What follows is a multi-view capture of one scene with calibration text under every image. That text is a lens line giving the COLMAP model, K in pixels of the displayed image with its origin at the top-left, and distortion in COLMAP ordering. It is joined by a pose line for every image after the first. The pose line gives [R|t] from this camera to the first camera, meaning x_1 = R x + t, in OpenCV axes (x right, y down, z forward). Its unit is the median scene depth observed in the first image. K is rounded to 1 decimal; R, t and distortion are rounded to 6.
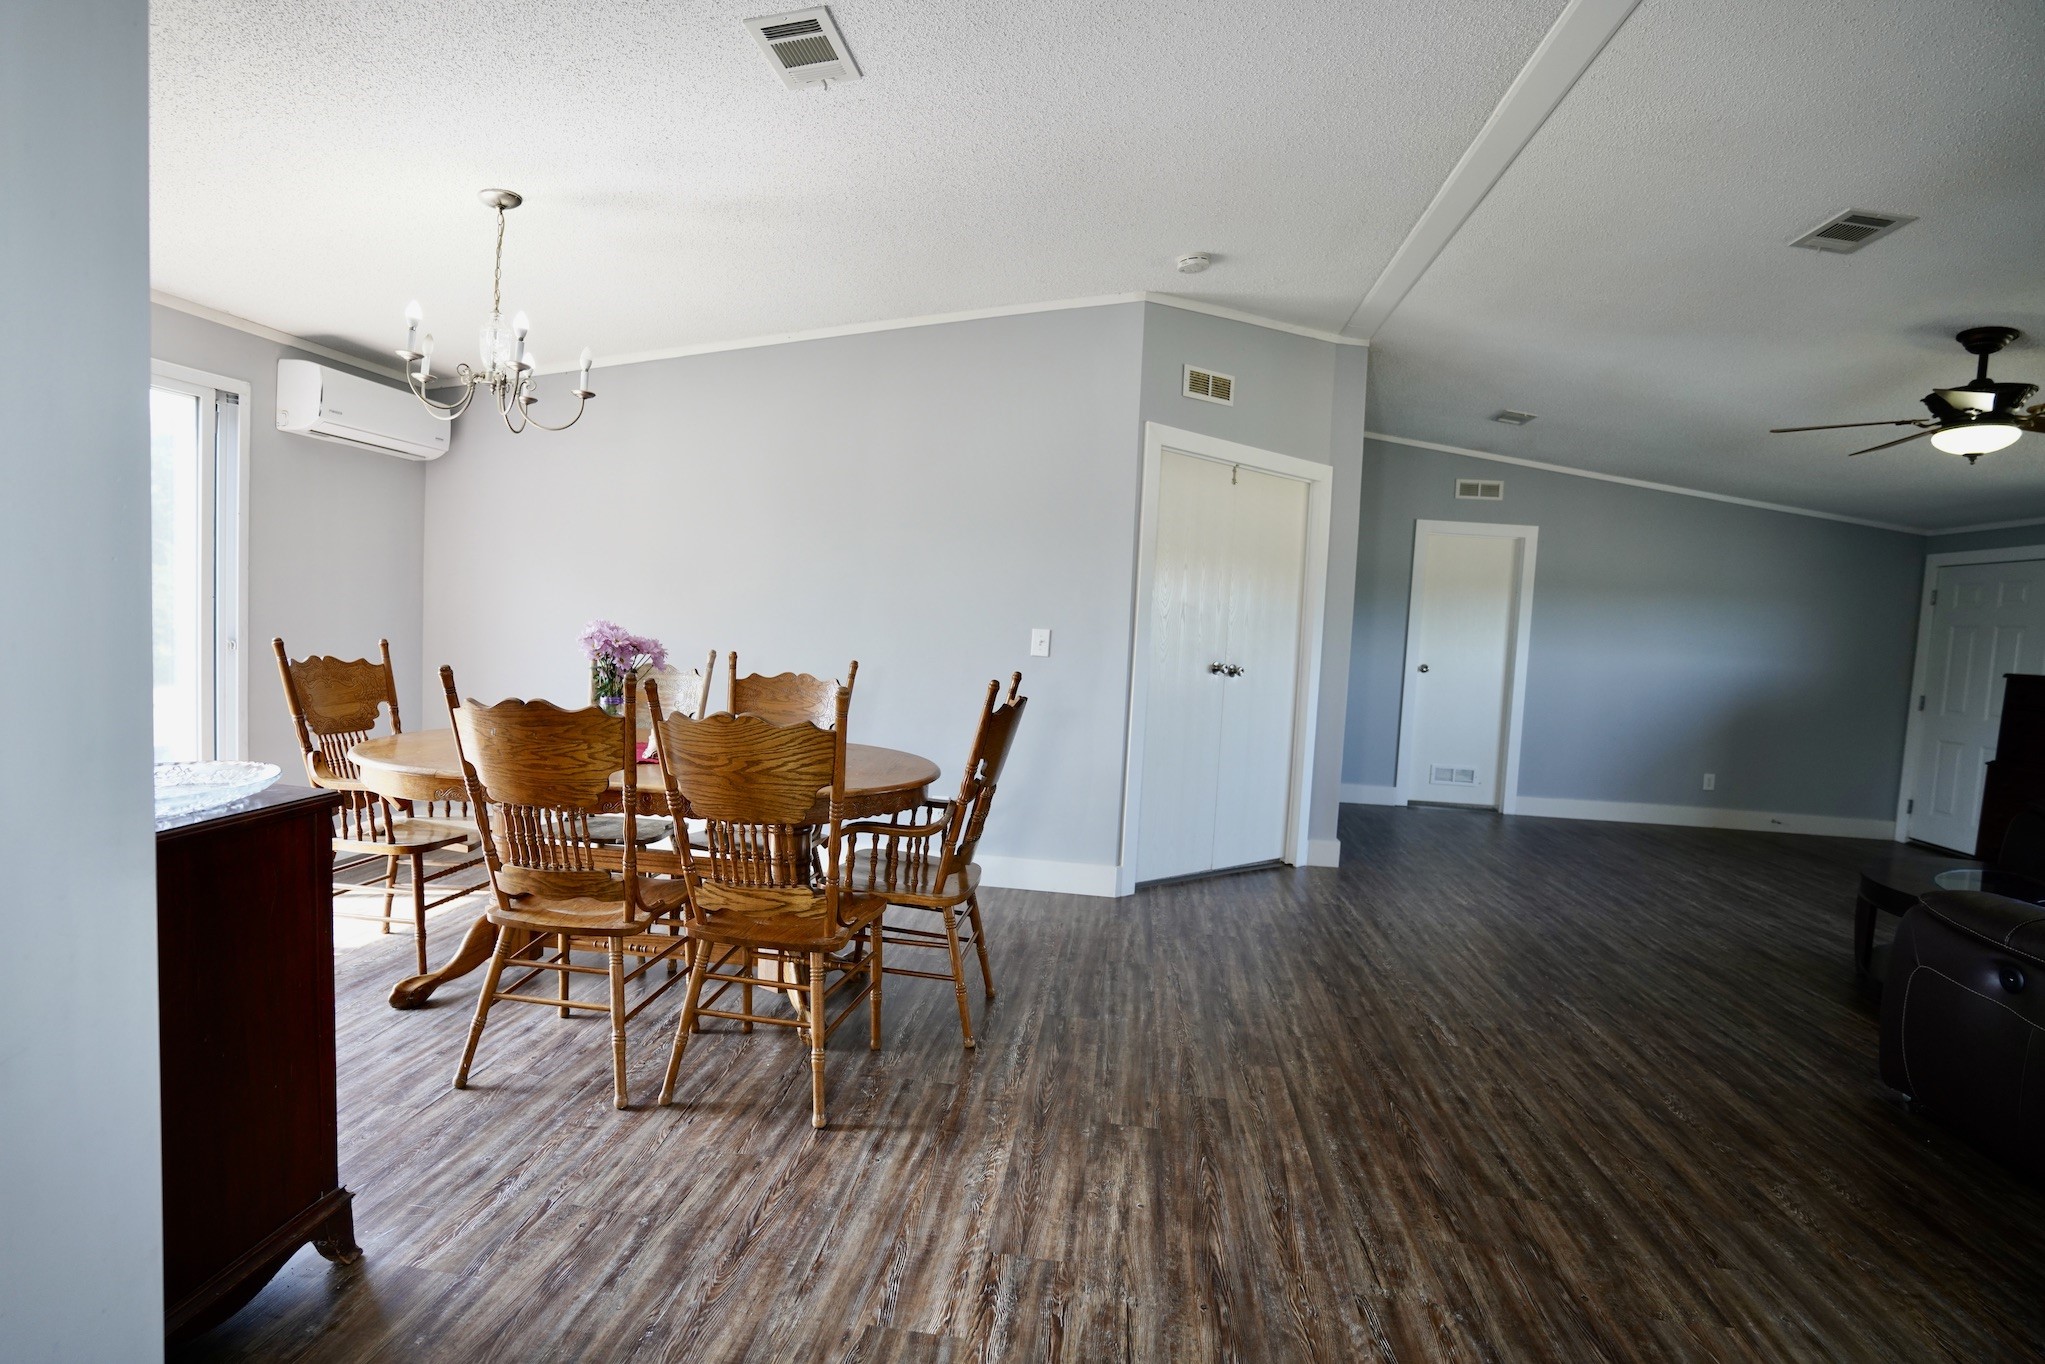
lens RADIAL K [[999.0, 0, 1017.5], [0, 999.0, 680.4], [0, 0, 1]] dist [-0.078111, 0.036685]
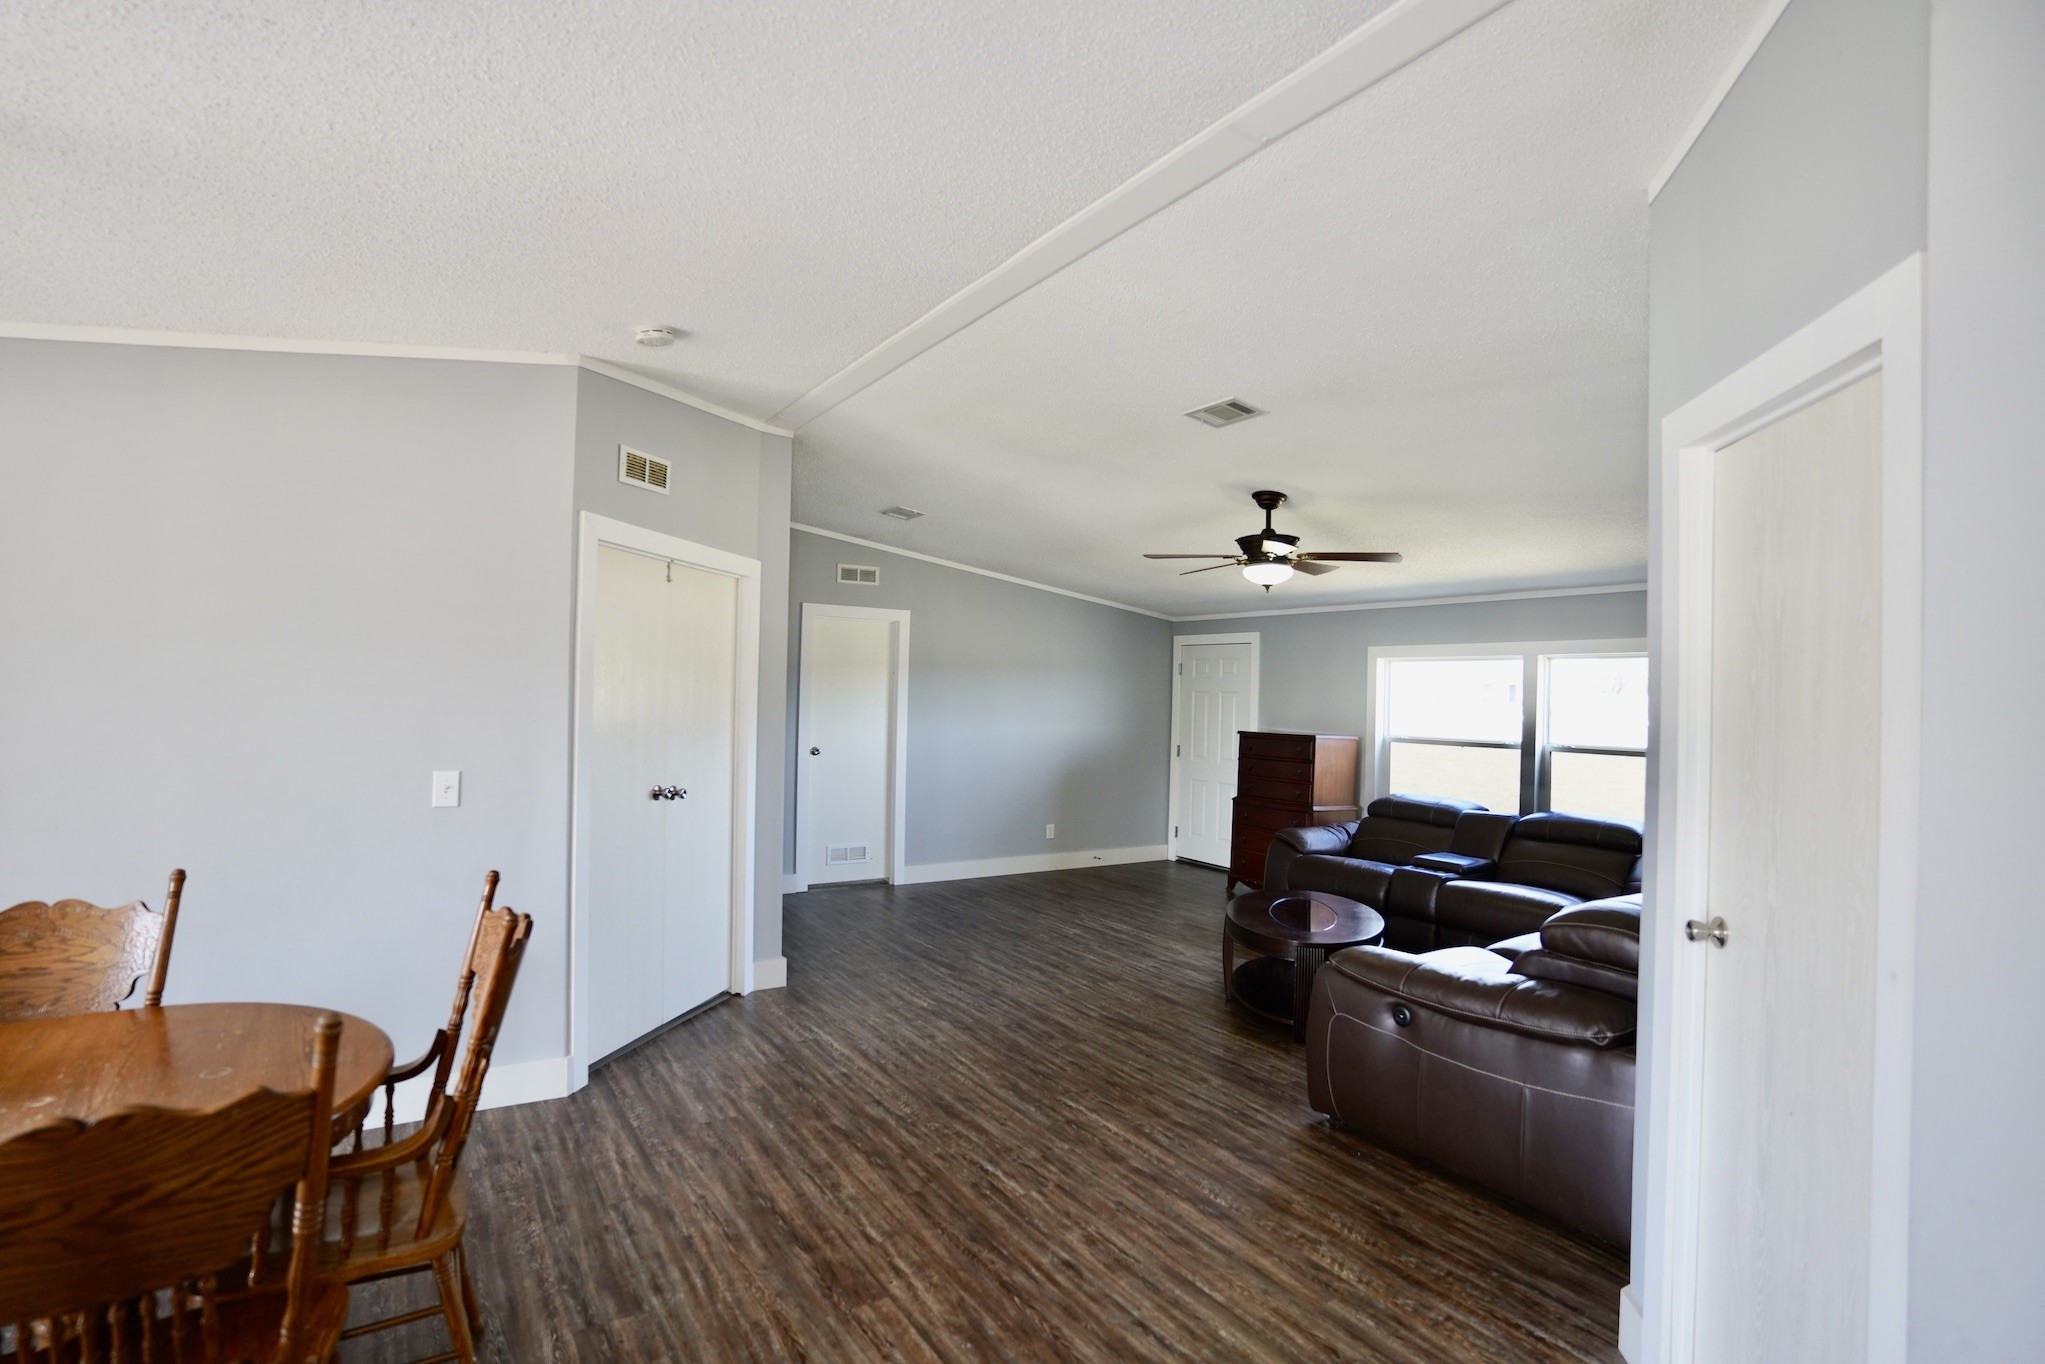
lens RADIAL K [[999.0, 0, 1017.5], [0, 999.0, 680.4], [0, 0, 1]] dist [-0.078111, 0.036685]
pose [[0.773772, -0.029379, 0.632783, -0.130278], [0.058448, 0.997974, -0.025137, -0.092269], [-0.630763, 0.056435, 0.773921, 0.173003]]
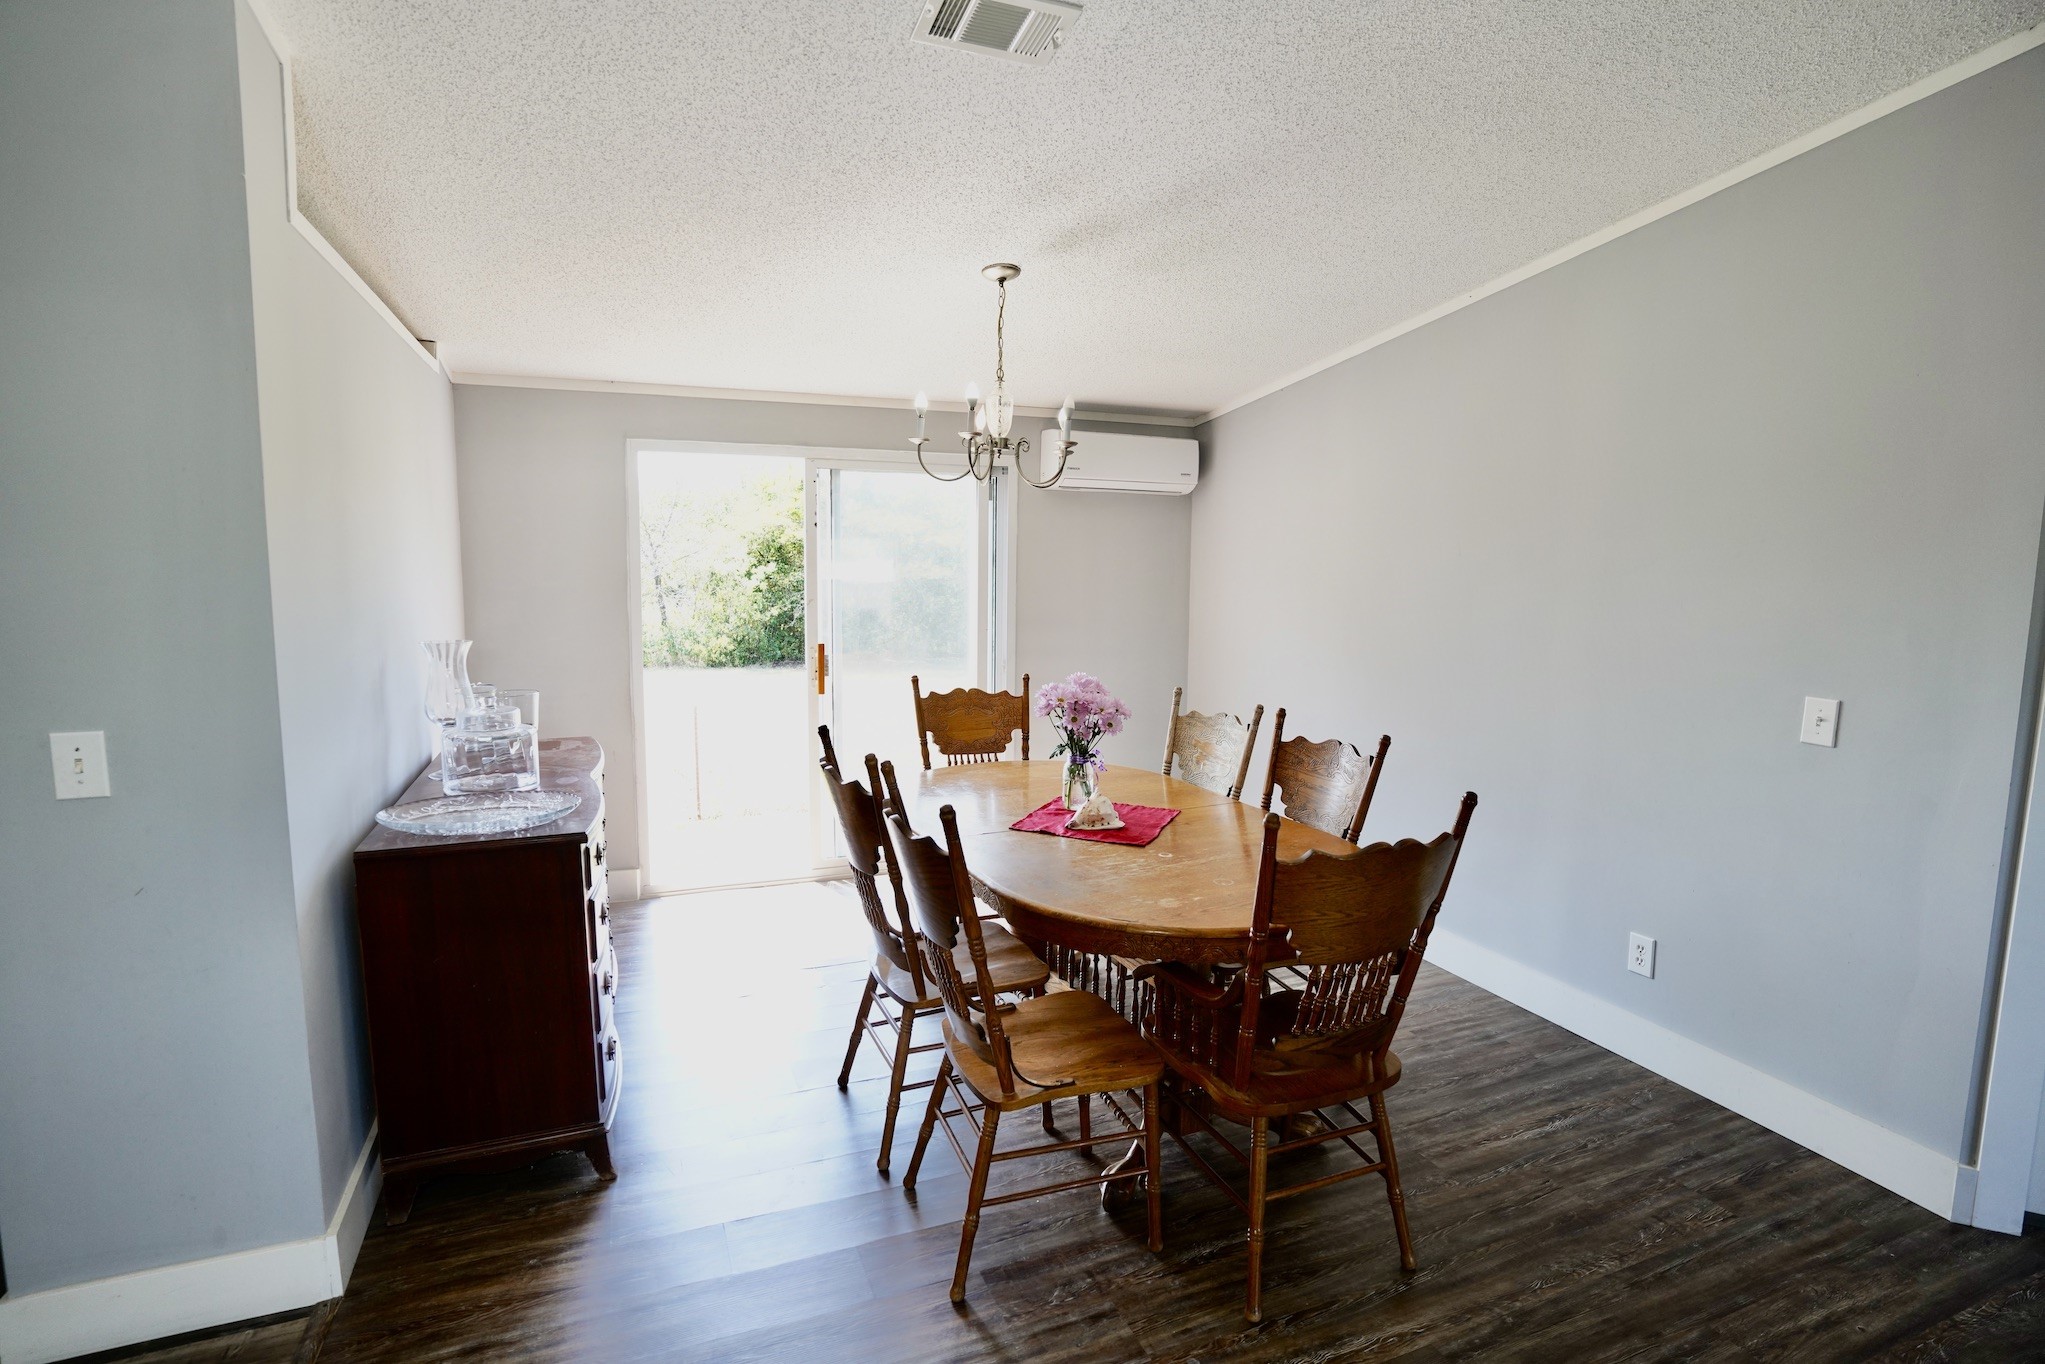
lens RADIAL K [[999.0, 0, 1017.5], [0, 999.0, 680.4], [0, 0, 1]] dist [-0.078111, 0.036685]
pose [[0.481863, 0.059949, -0.874193, 0.344235], [-0.040388, 0.998116, 0.046185, -0.082572], [0.875315, 0.013052, 0.483377, 0.394739]]
